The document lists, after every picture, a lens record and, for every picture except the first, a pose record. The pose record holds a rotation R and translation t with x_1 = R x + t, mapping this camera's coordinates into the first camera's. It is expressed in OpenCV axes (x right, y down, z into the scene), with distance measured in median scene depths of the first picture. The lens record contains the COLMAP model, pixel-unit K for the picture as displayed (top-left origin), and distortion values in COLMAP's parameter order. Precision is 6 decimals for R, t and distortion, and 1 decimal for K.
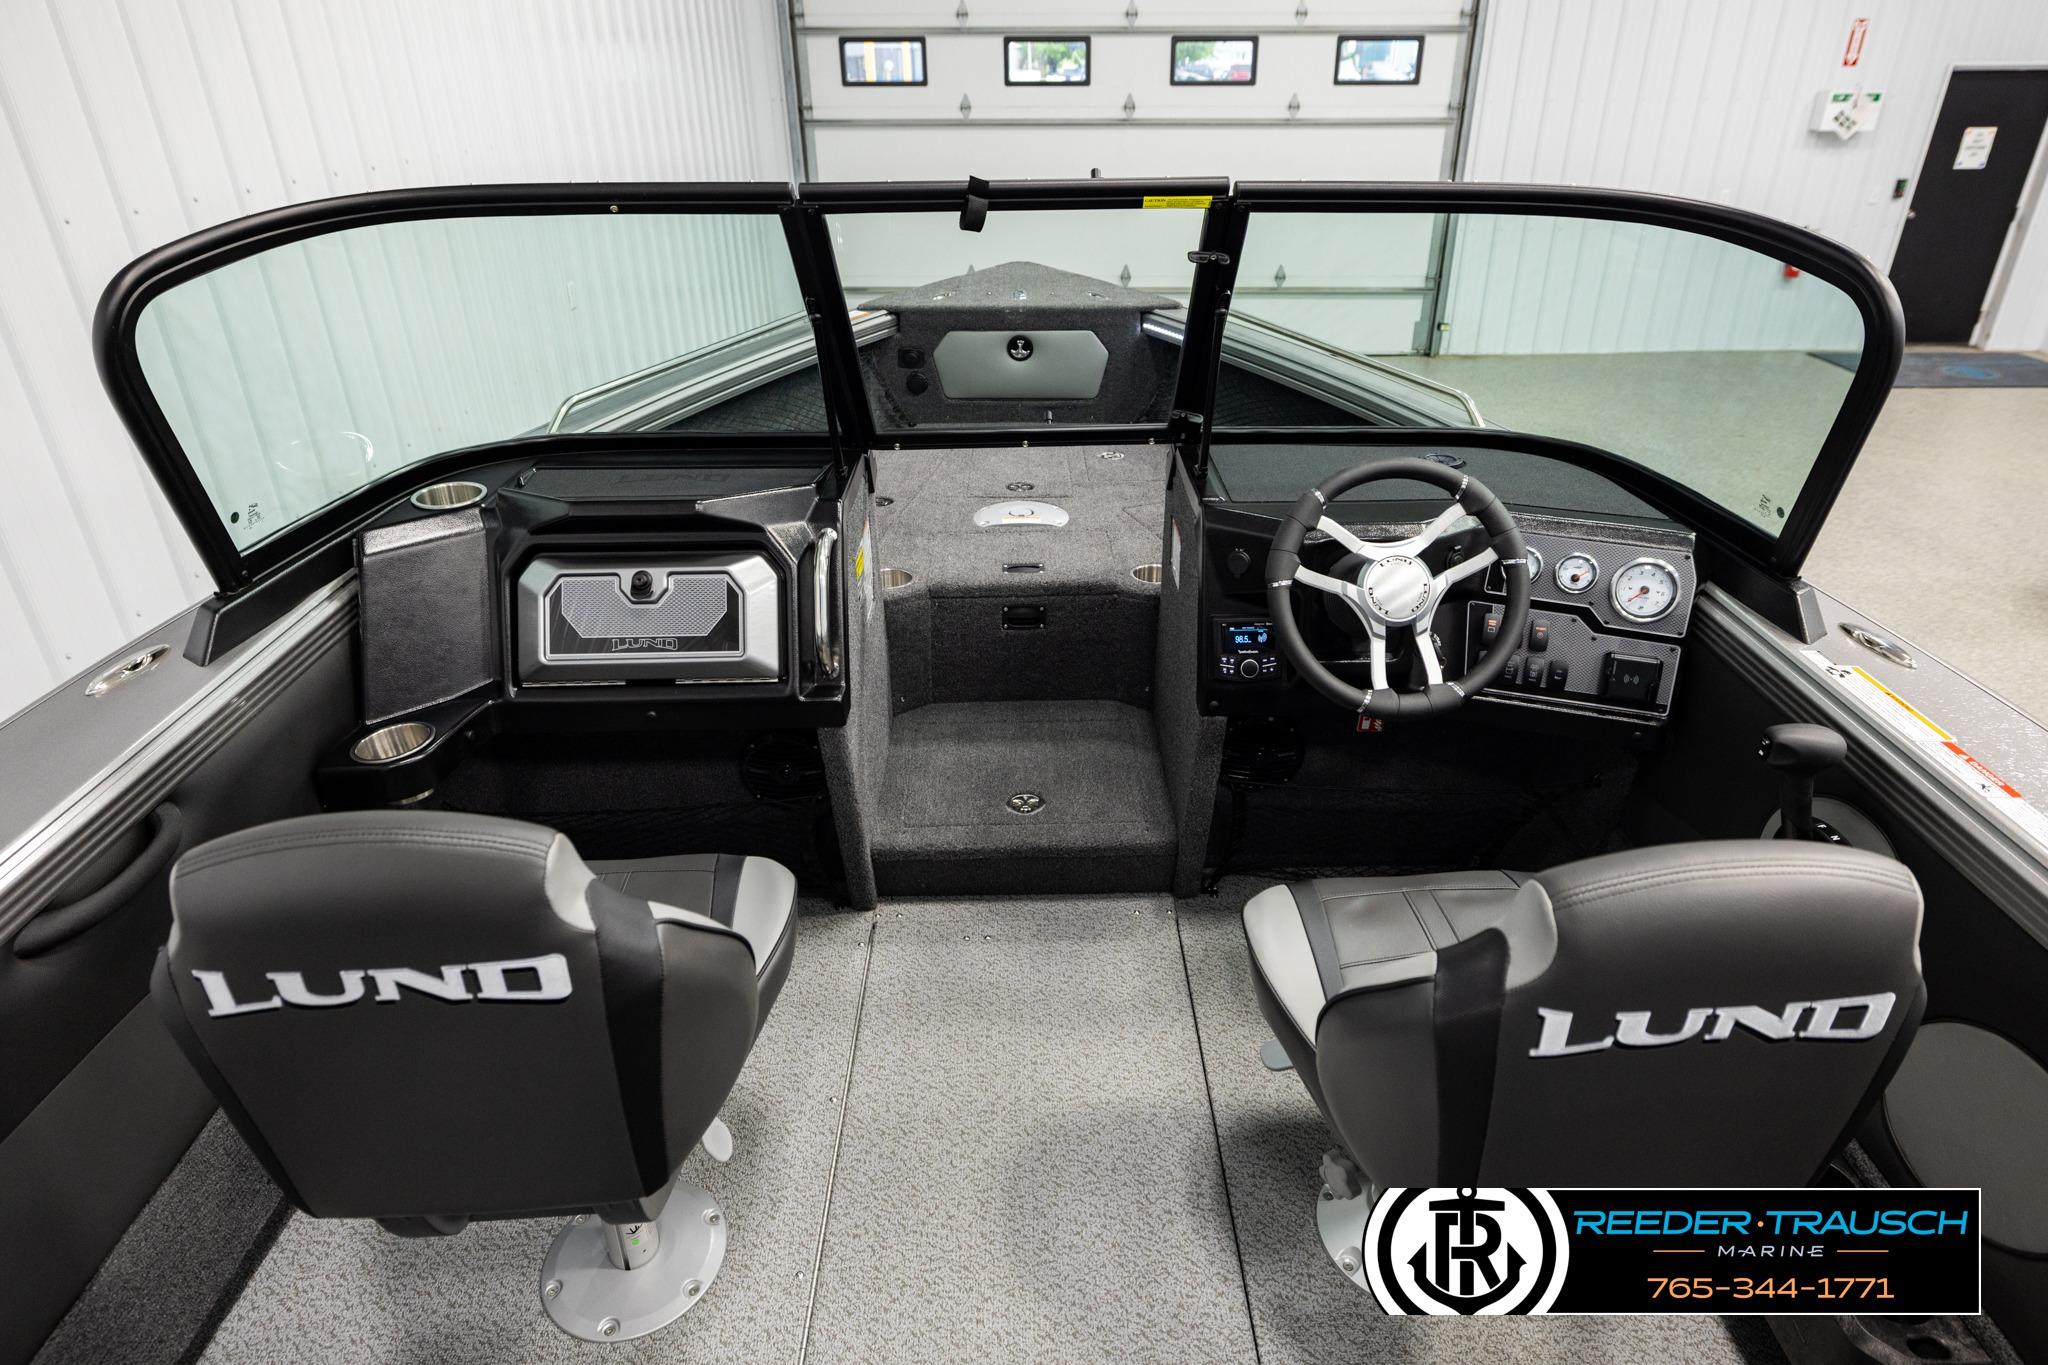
lens RADIAL K [[1154.0, 0, 1064.1], [0, 1154.0, 629.9], [0, 0, 1]] dist [0.004287, 0.001153]
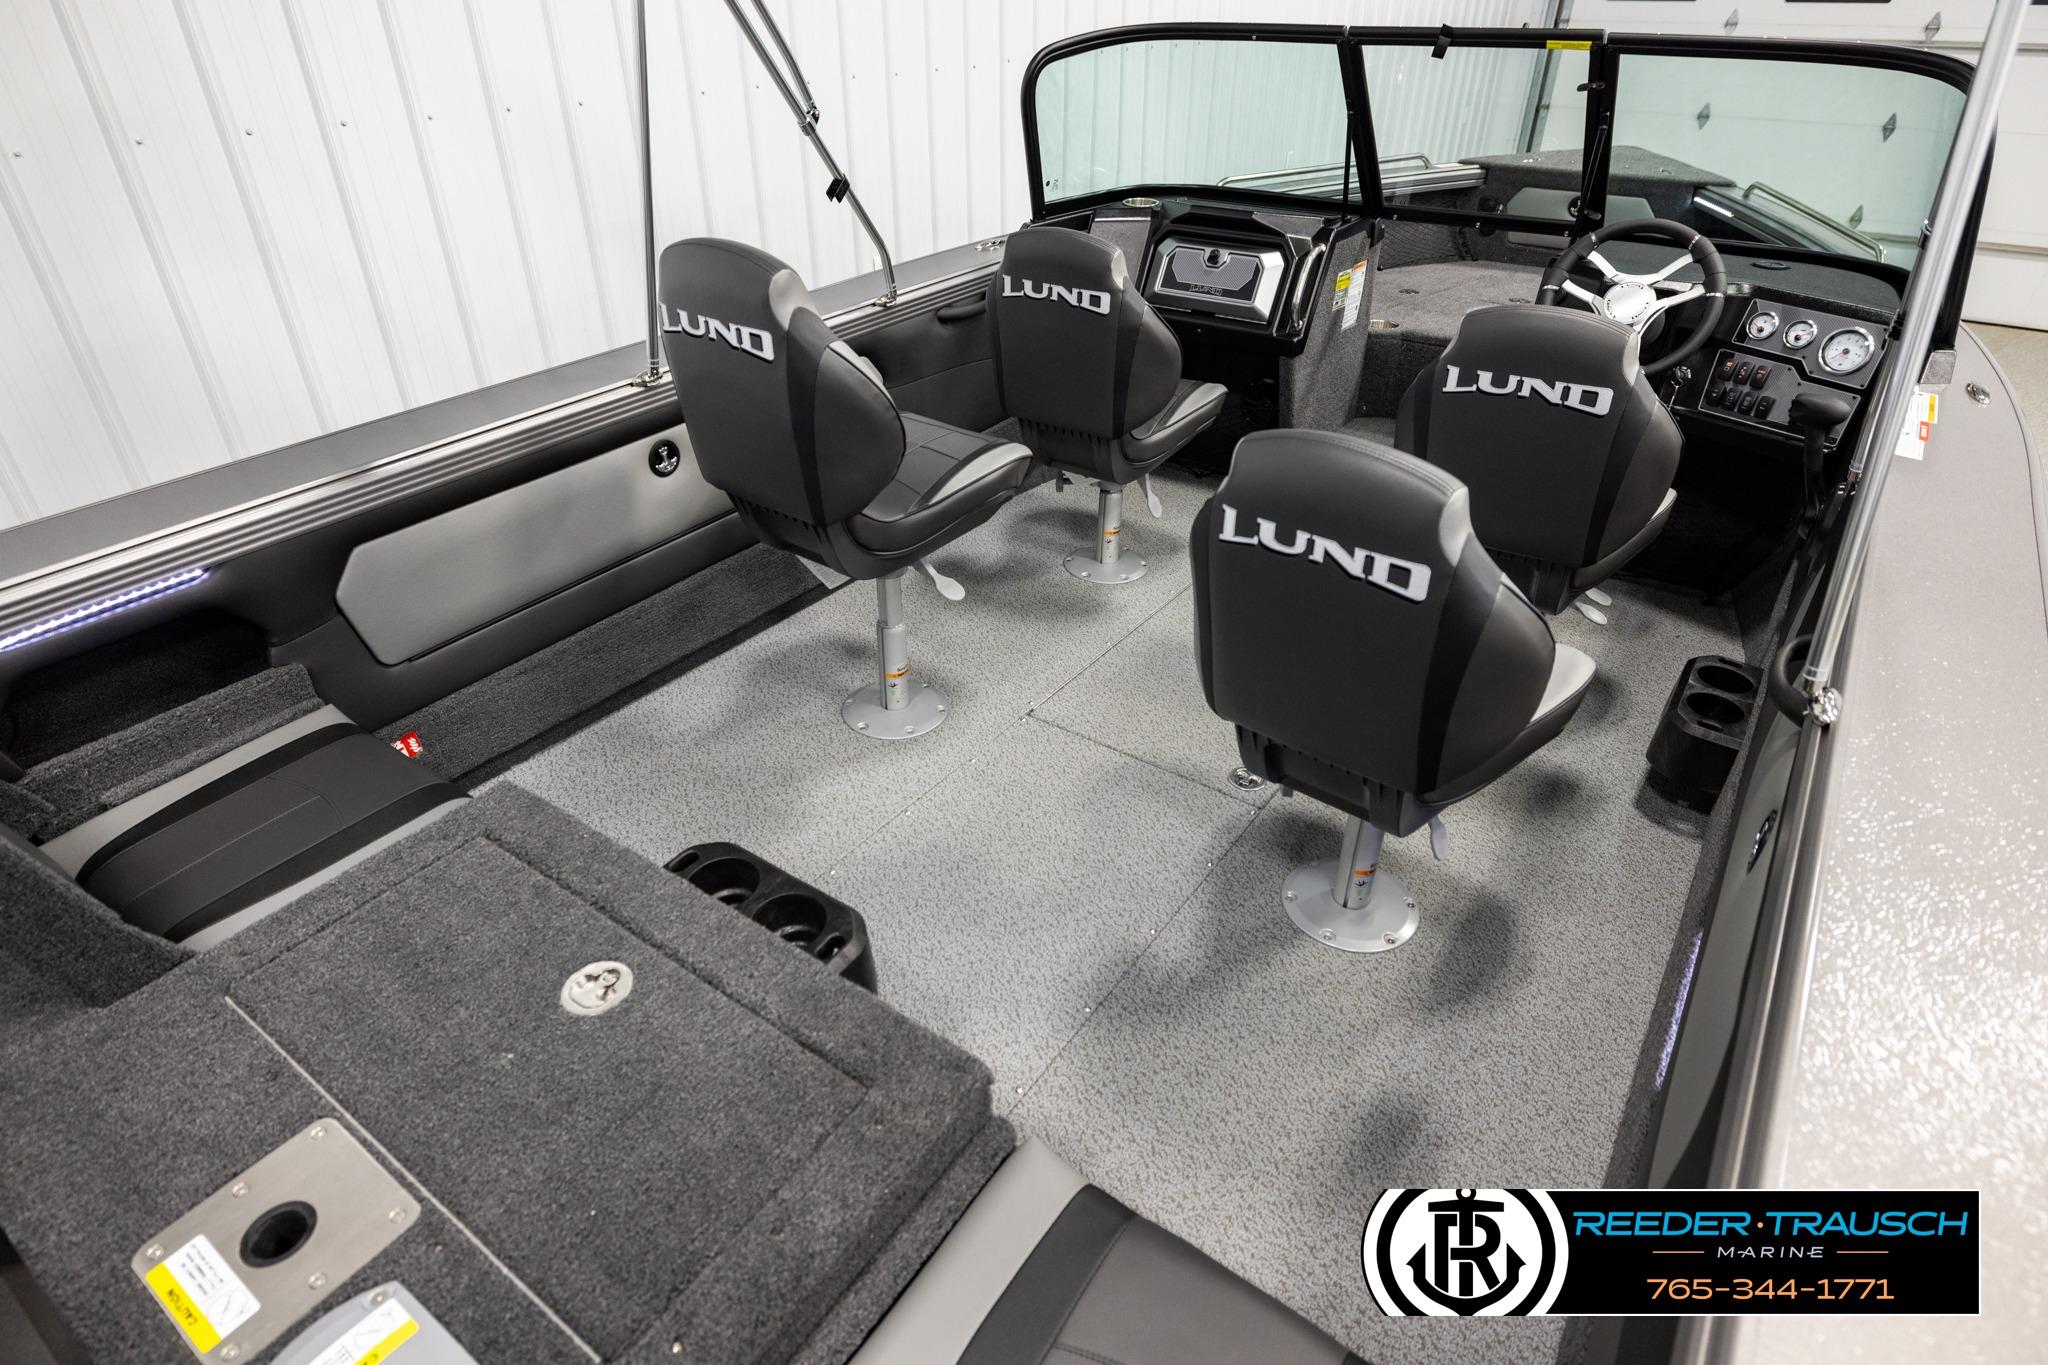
lens RADIAL K [[1154.0, 0, 1021.8], [0, 1154.0, 675.8], [0, 0, 1]] dist [0.004287, 0.001153]
pose [[0.794715, 0.318016, -0.517005, 0.545562], [-0.275108, 0.947968, 0.160224, 0.377686], [0.541058, 0.014900, 0.840853, -0.690707]]
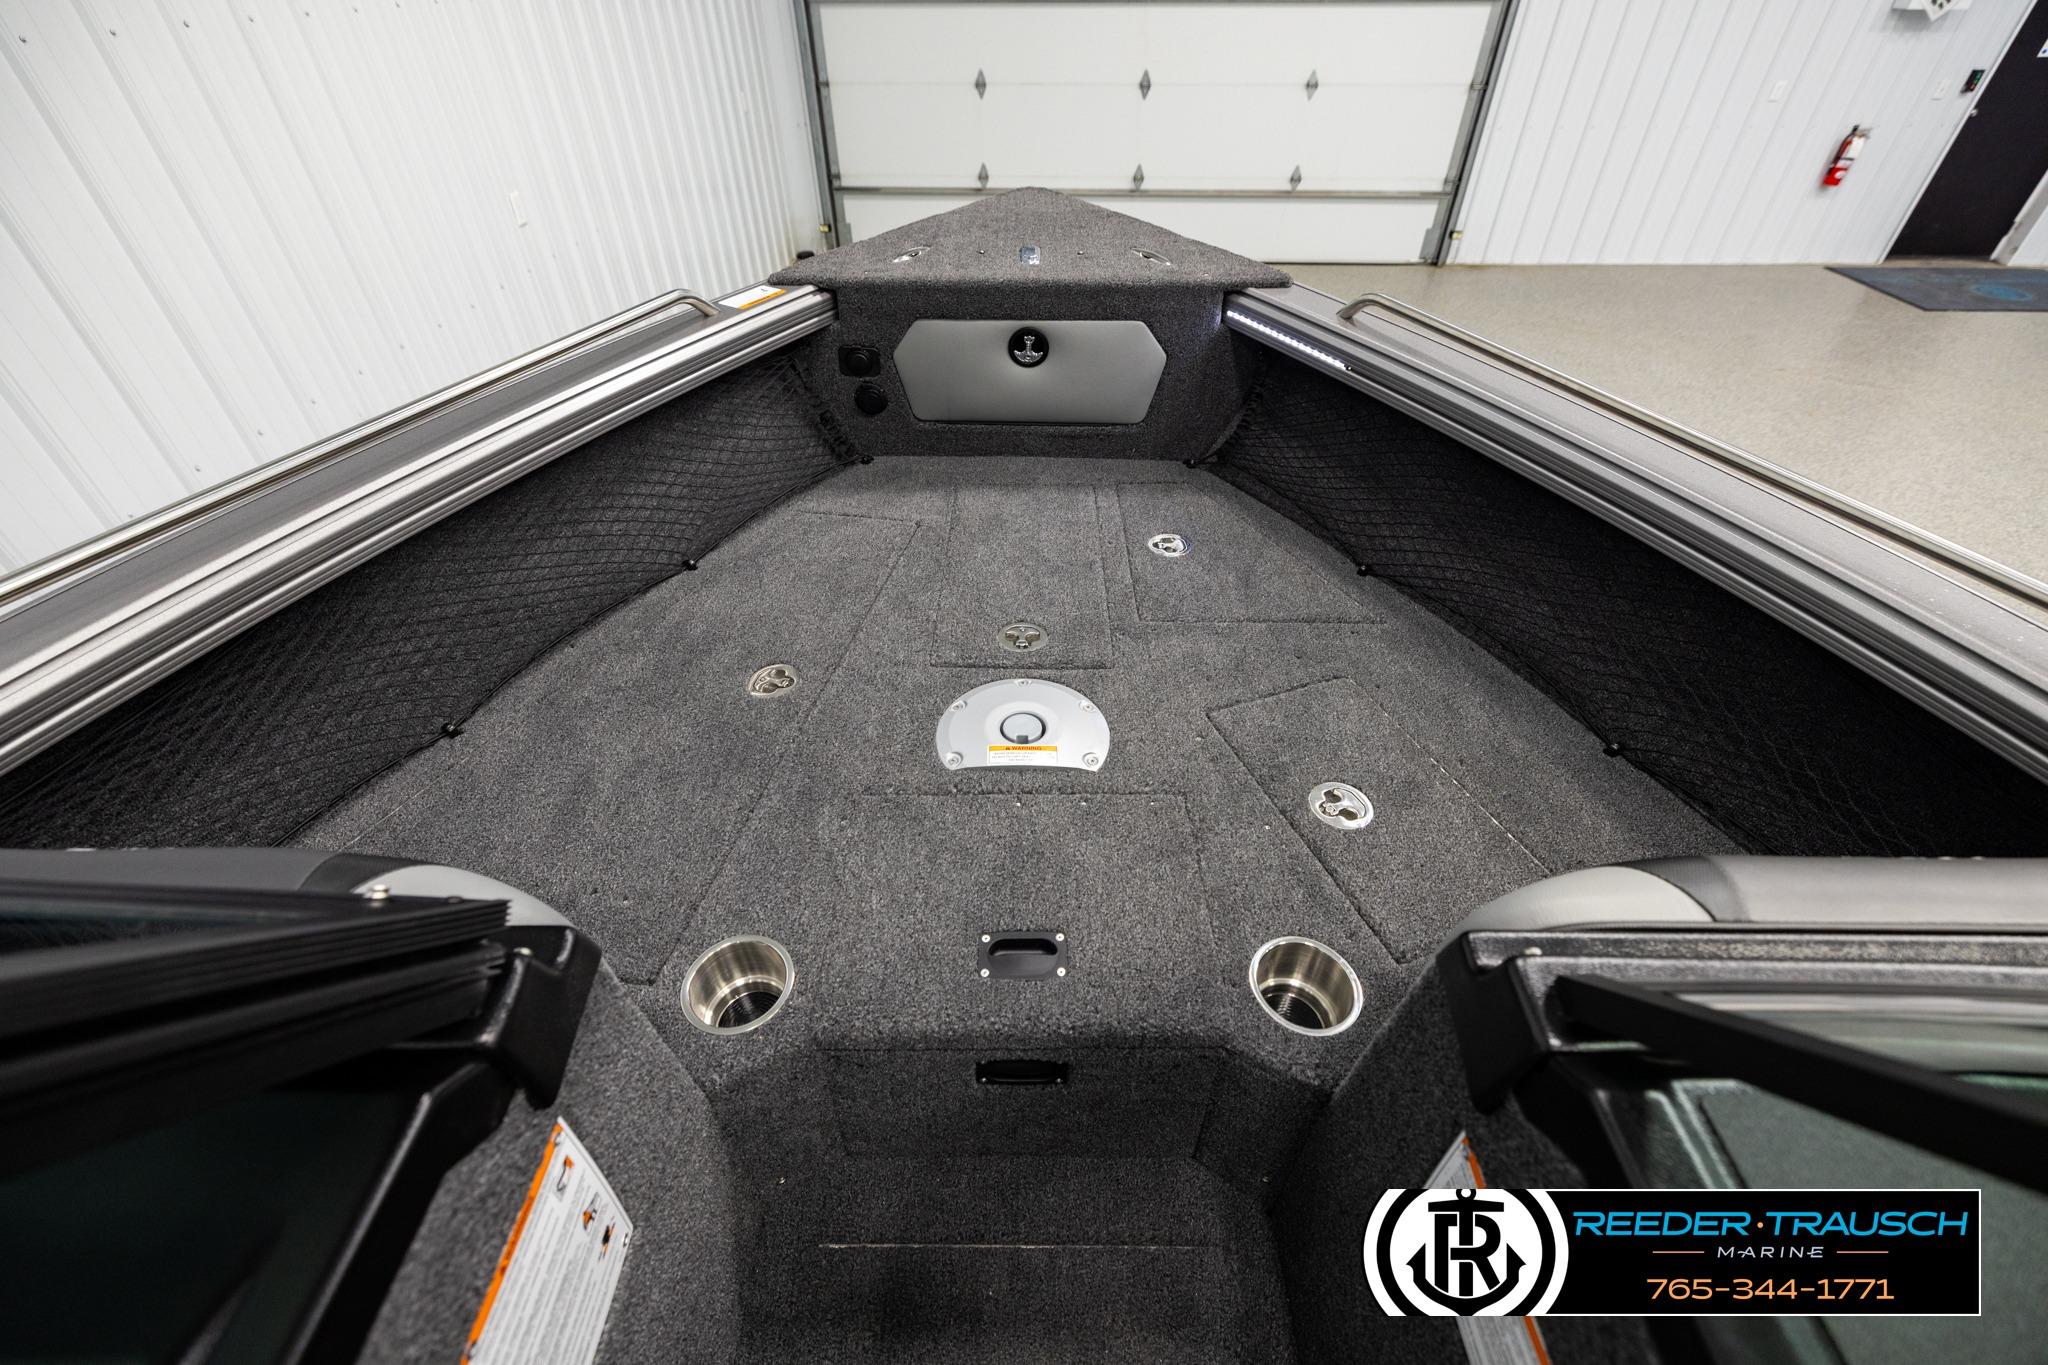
lens RADIAL K [[847.1, 0, 1026.5], [0, 847.1, 643.6], [0, 0, 1]] dist [0.004267, -0.000256]
pose [[0.999082, 0.027686, -0.032676, -0.036544], [-0.019848, 0.975392, 0.219583, -0.353505], [0.037951, -0.218733, 0.975046, 0.957789]]
